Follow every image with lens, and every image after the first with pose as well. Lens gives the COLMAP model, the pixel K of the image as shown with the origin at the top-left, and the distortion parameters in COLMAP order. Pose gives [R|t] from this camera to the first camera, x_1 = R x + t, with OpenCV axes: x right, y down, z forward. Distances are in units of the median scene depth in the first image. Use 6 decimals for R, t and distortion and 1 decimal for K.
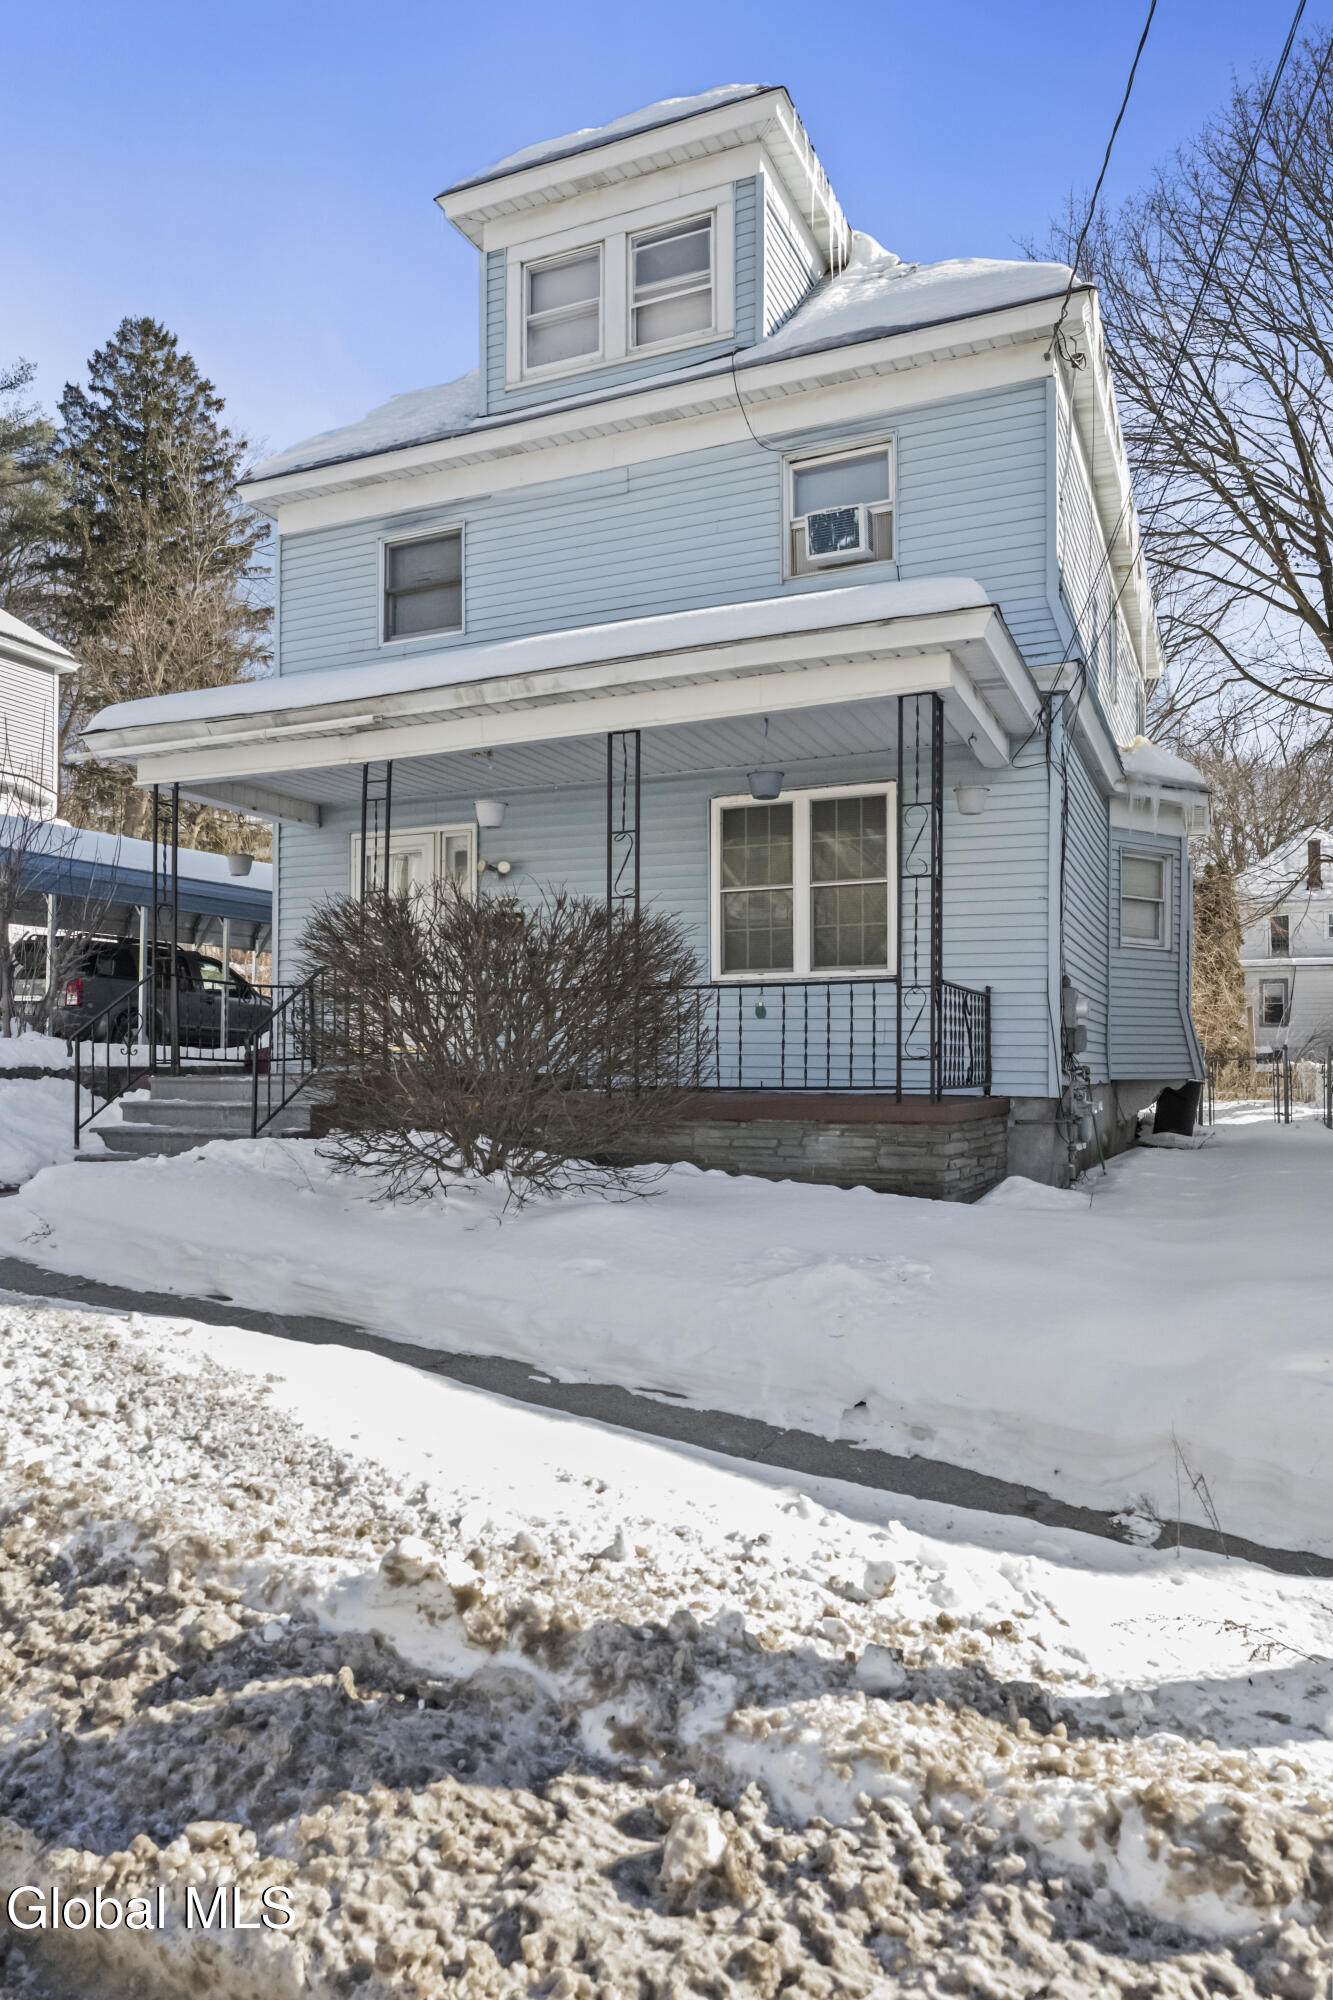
lens RADIAL K [[1311.5, 0, 666.7], [0, 1311.5, 1046.6], [0, 0, 1]] dist [-0.000858, -0.000035]
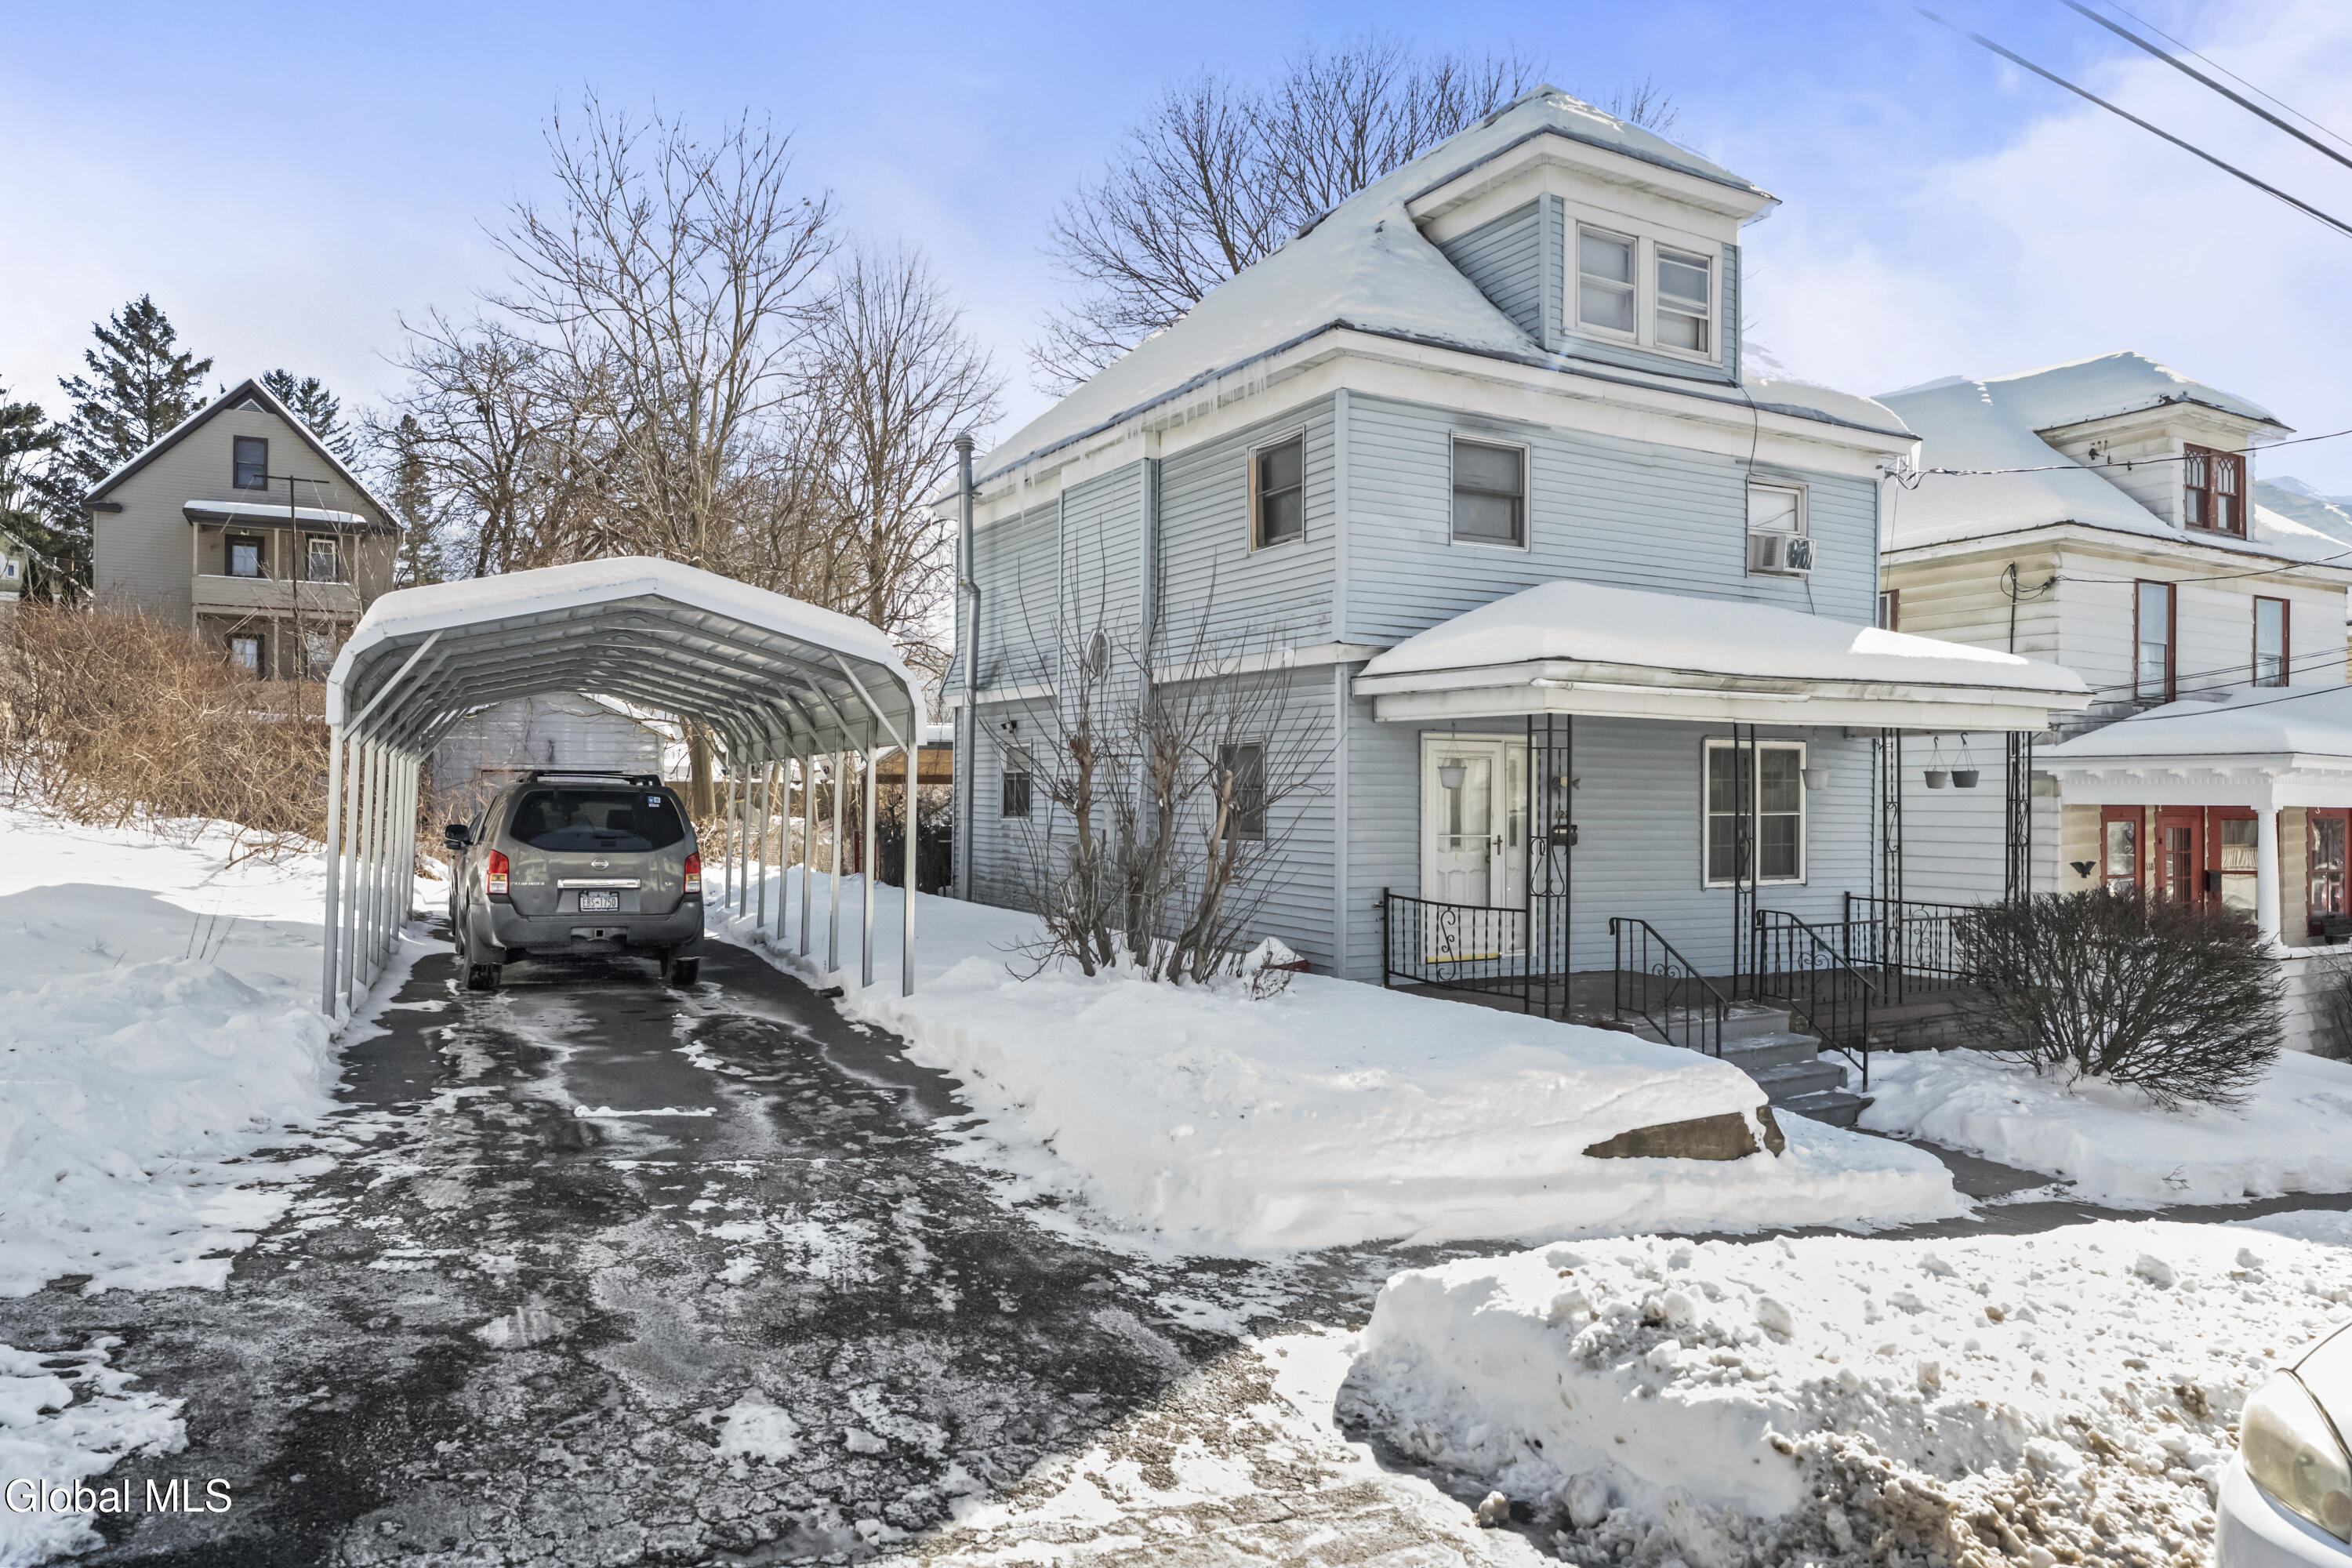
lens RADIAL K [[1542.3, 0, 1176.0], [0, 1542.3, 784.0], [0, 0, 1]] dist [-0.000858, -0.000035]
pose [[0.593024, 0.008468, 0.805140, -1.376394], [-0.021870, 0.999745, 0.005593, -0.138488], [-0.804888, -0.020926, 0.593058, 0.520827]]
